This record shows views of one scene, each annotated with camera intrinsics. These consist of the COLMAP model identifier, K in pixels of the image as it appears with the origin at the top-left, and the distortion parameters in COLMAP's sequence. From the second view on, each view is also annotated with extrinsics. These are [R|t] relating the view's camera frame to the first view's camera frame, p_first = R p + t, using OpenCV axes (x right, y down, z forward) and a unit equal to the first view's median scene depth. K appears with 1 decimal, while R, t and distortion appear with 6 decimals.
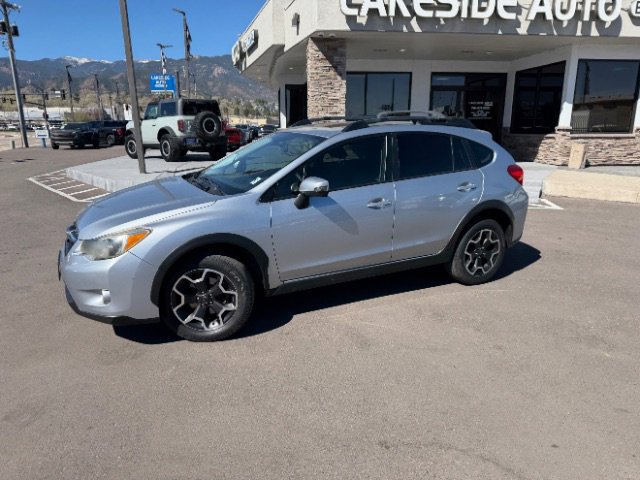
lens RADIAL K [[451.6, 0, 315.8], [0, 451.6, 239.9], [0, 0, 1]] dist [0.029525, -0.037228]
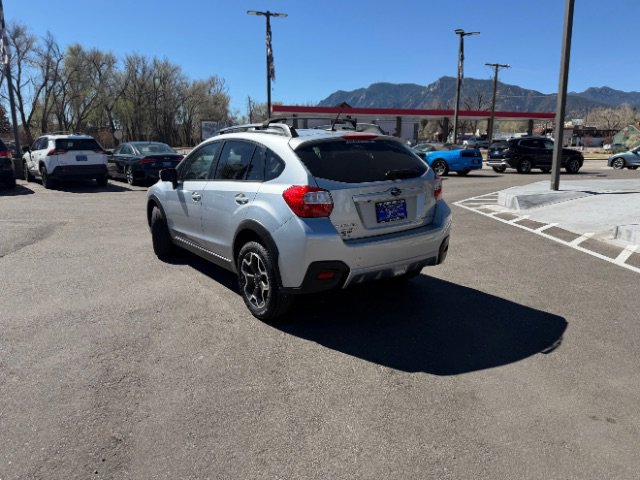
lens RADIAL K [[451.6, 0, 318.7], [0, 451.6, 239.4], [0, 0, 1]] dist [0.029525, -0.037228]
pose [[0.149065, 0.204867, -0.967372, 0.539915], [-0.243444, 0.955794, 0.164902, -0.097273], [0.958392, 0.210920, 0.192349, 0.426214]]
